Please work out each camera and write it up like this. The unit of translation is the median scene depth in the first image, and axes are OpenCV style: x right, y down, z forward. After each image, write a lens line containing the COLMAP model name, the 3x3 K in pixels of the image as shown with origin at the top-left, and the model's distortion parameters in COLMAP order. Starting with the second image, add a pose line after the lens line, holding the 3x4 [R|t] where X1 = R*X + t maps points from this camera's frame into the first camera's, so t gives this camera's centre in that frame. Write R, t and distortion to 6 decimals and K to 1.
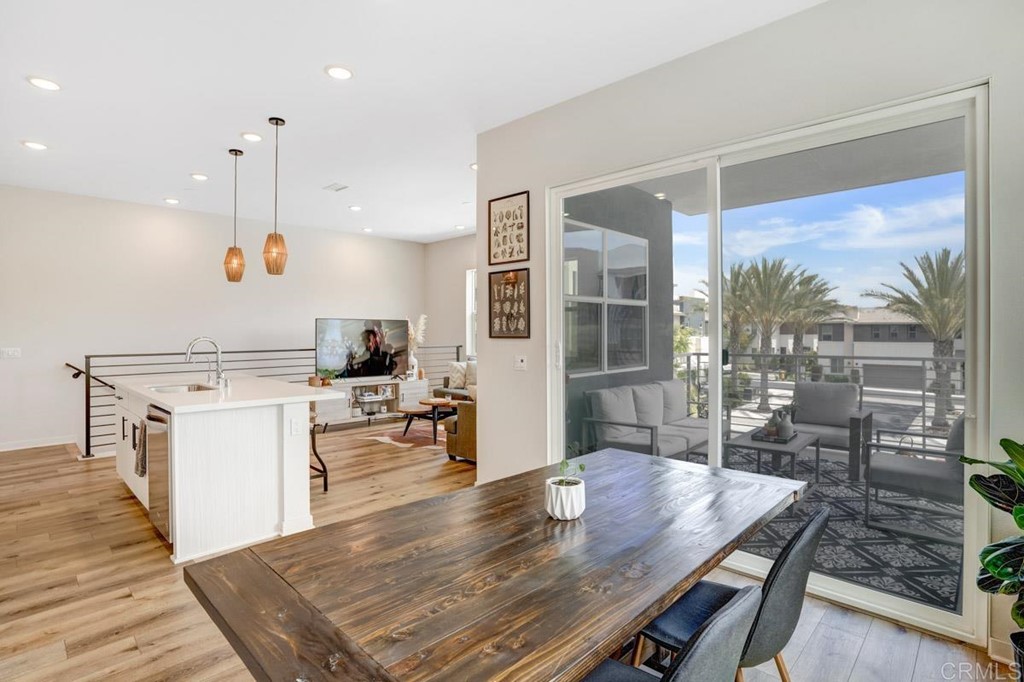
lens RADIAL K [[508.7, 0, 513.0], [0, 508.7, 333.5], [0, 0, 1]] dist [-0.021181, 0.000433]
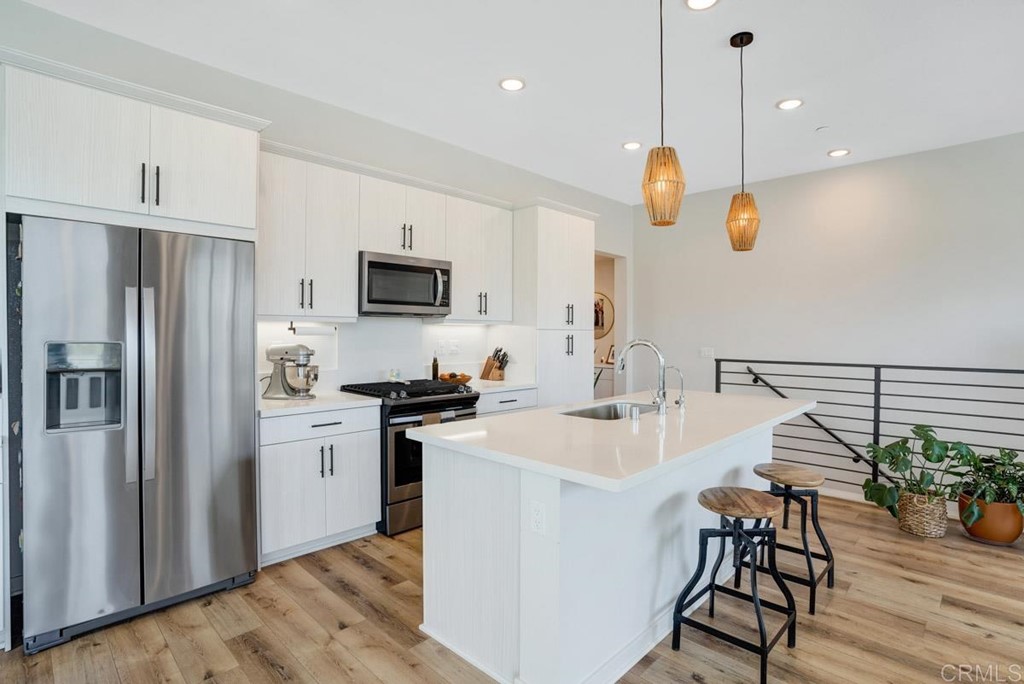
lens RADIAL K [[519.4, 0, 494.4], [0, 519.4, 335.5], [0, 0, 1]] dist [-0.047032, 0.013193]
pose [[-0.018247, 0.002335, -0.999831, 0.083904], [-0.007111, 0.999972, 0.002465, 0.001788], [0.999808, 0.007155, -0.018229, 0.815836]]
